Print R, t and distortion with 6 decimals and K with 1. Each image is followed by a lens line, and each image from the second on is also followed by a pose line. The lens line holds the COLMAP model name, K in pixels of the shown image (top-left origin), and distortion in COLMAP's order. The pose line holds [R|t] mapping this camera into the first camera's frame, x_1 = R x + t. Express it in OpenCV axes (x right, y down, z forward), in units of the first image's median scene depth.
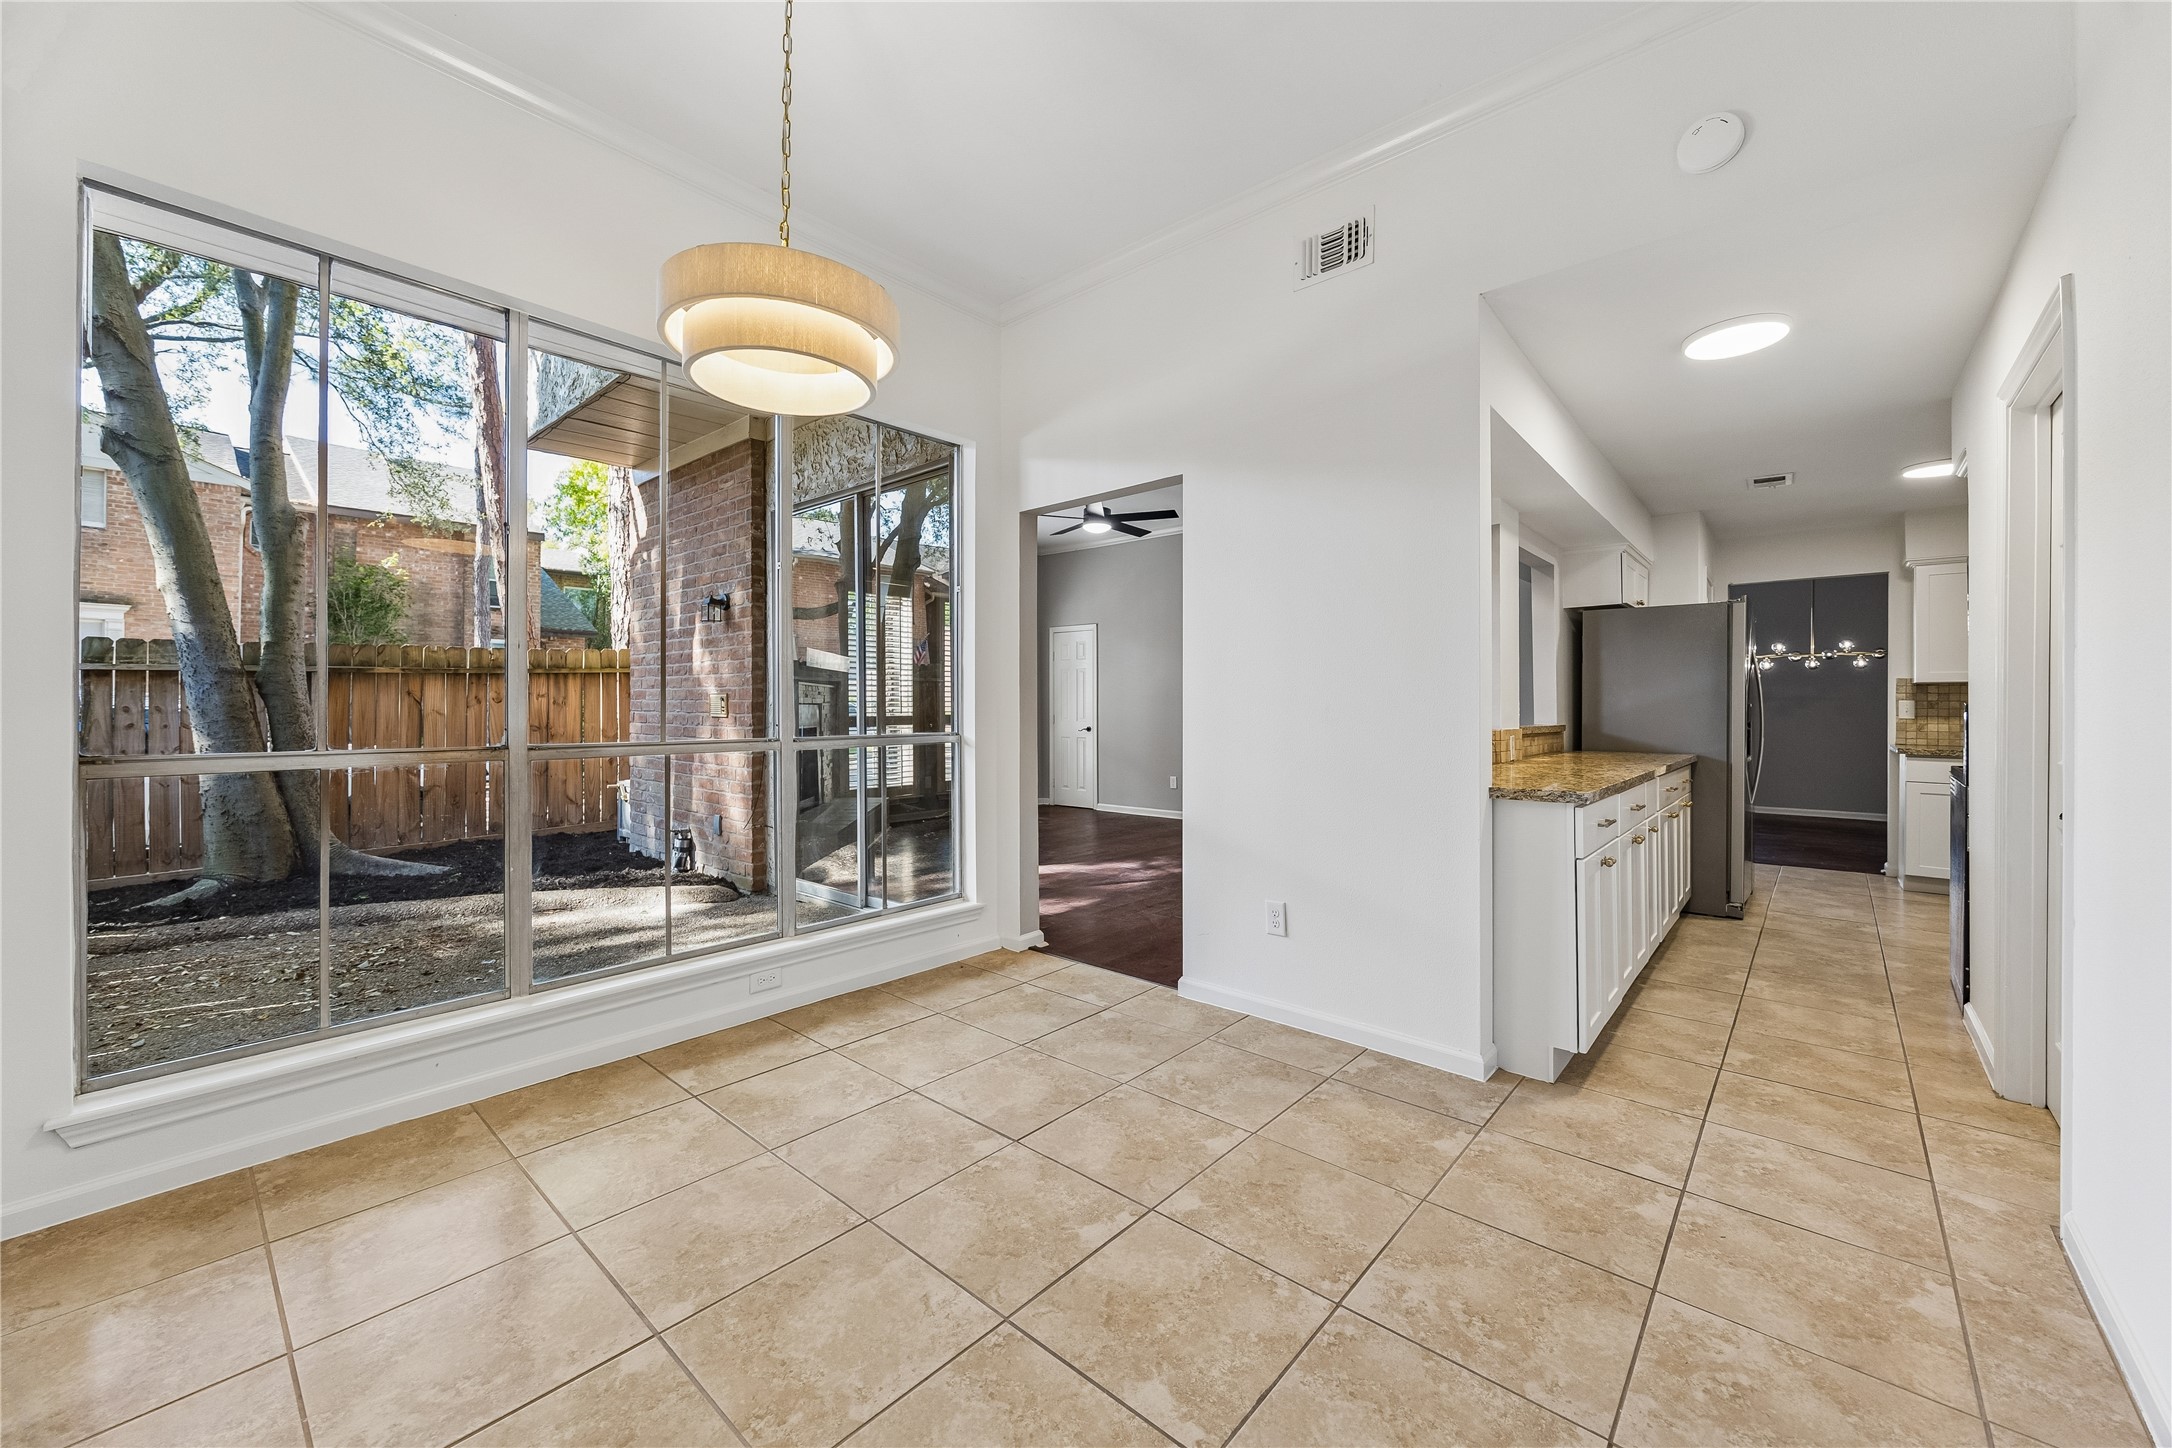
lens RADIAL K [[868.5, 0, 1121.8], [0, 868.5, 712.5], [0, 0, 1]] dist [0.000818, 0.000204]
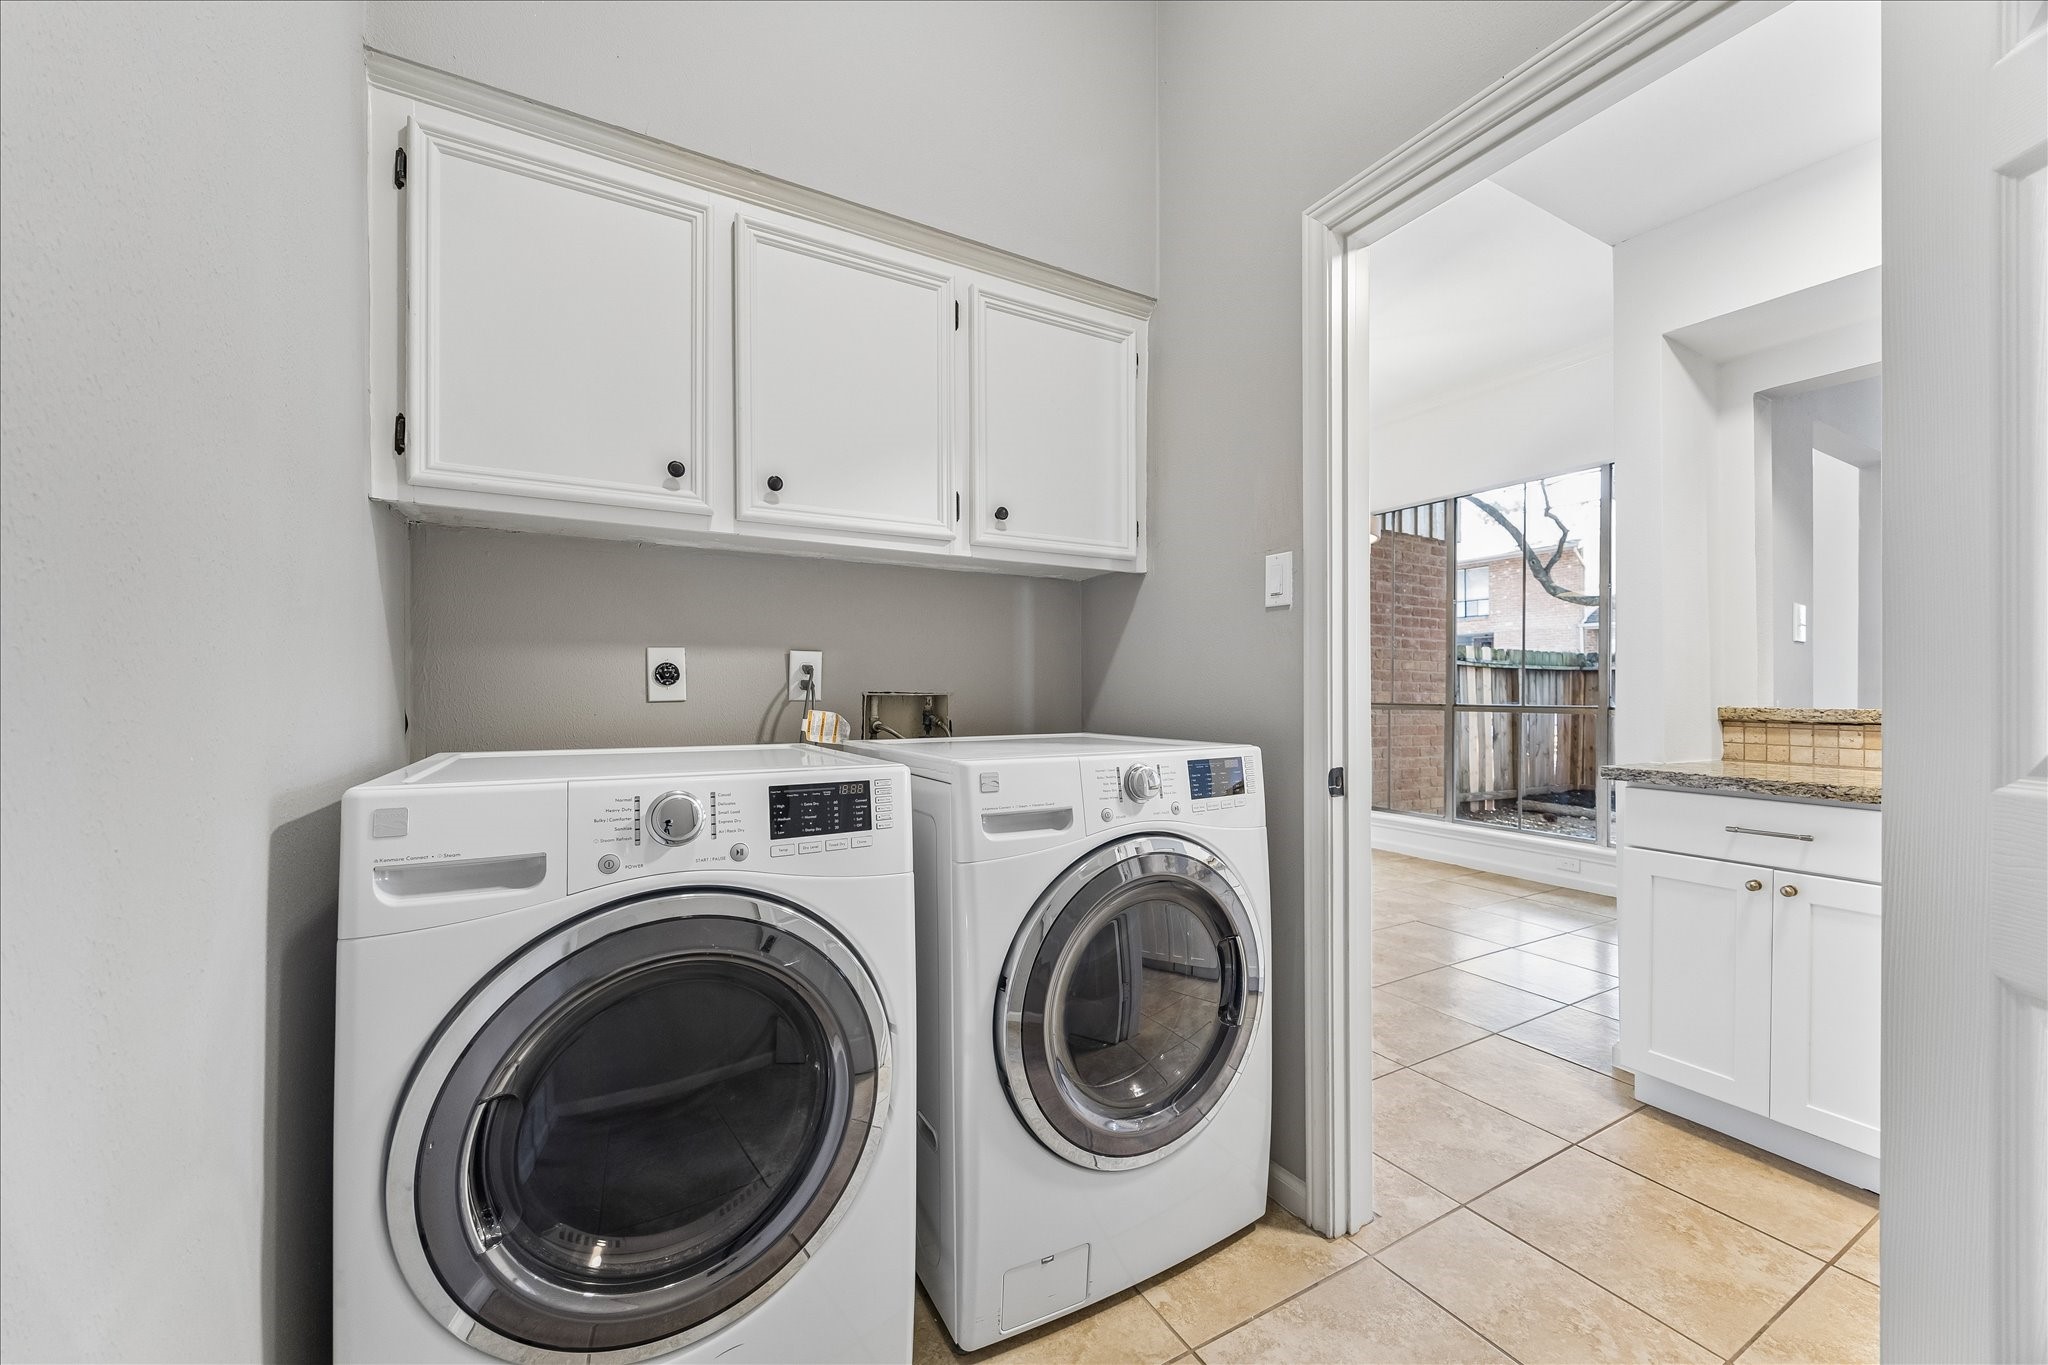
lens RADIAL K [[797.1, 0, 1037.0], [0, 797.1, 683.2], [0, 0, 1]] dist [-0.001381, -0.000053]
pose [[-0.342511, -0.010581, -0.939454, 0.839871], [-0.003860, 0.999944, -0.009855, -0.001688], [0.939506, 0.000251, -0.342532, 0.385406]]
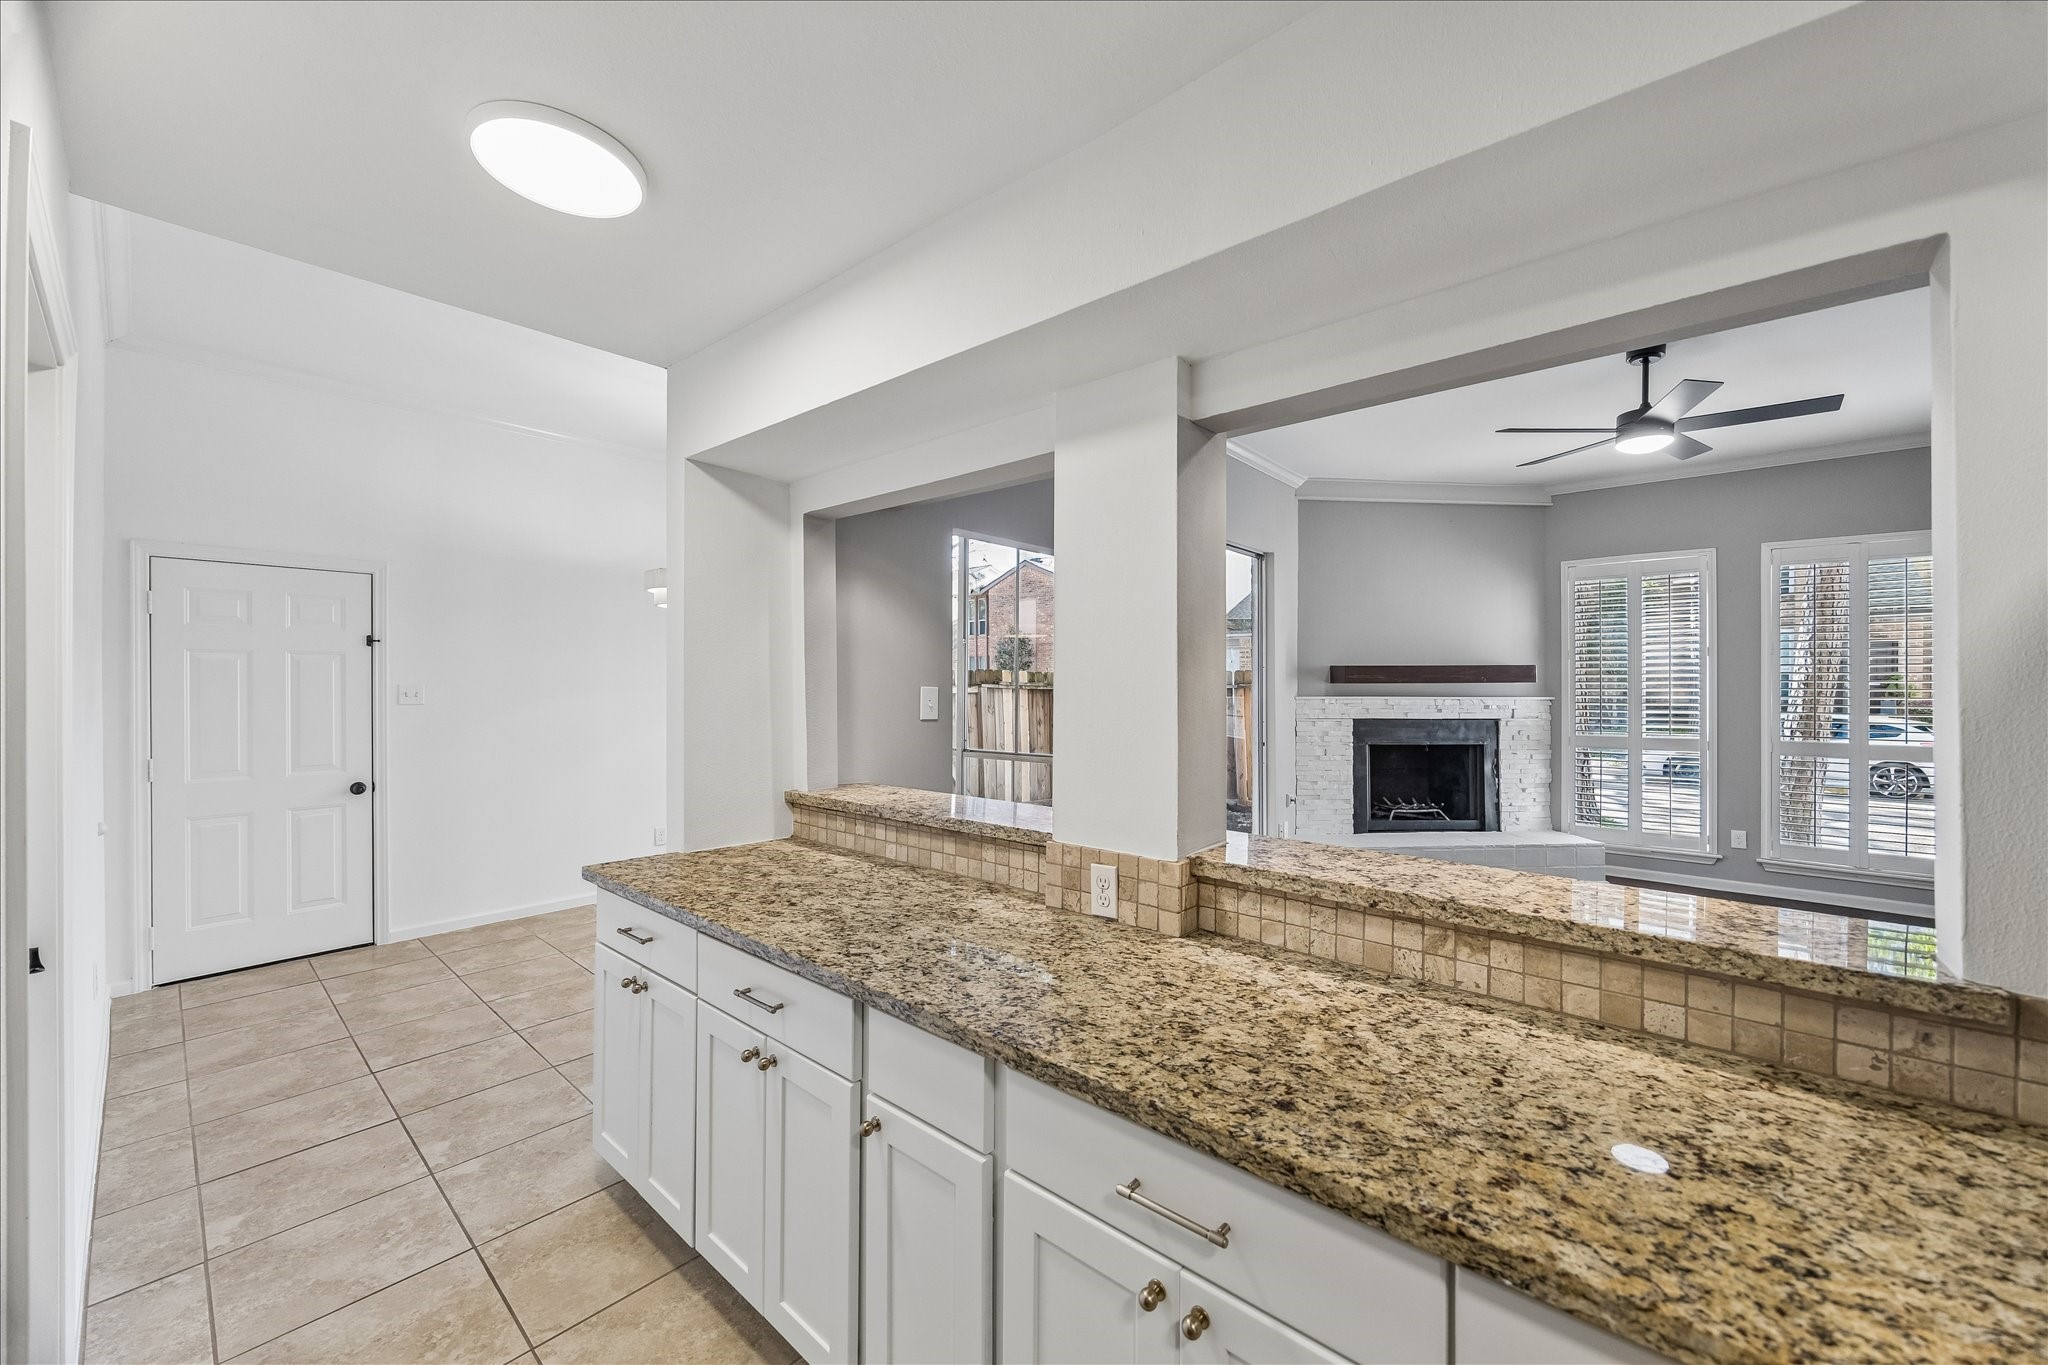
lens RADIAL K [[778.9, 0, 1026.2], [0, 778.9, 685.3], [0, 0, 1]] dist [-0.005735, -0.000156]
pose [[-0.037300, -0.003622, -0.999298, 0.749911], [-0.004749, 0.999983, -0.003447, -0.063519], [0.999293, 0.004617, -0.037317, 0.821521]]
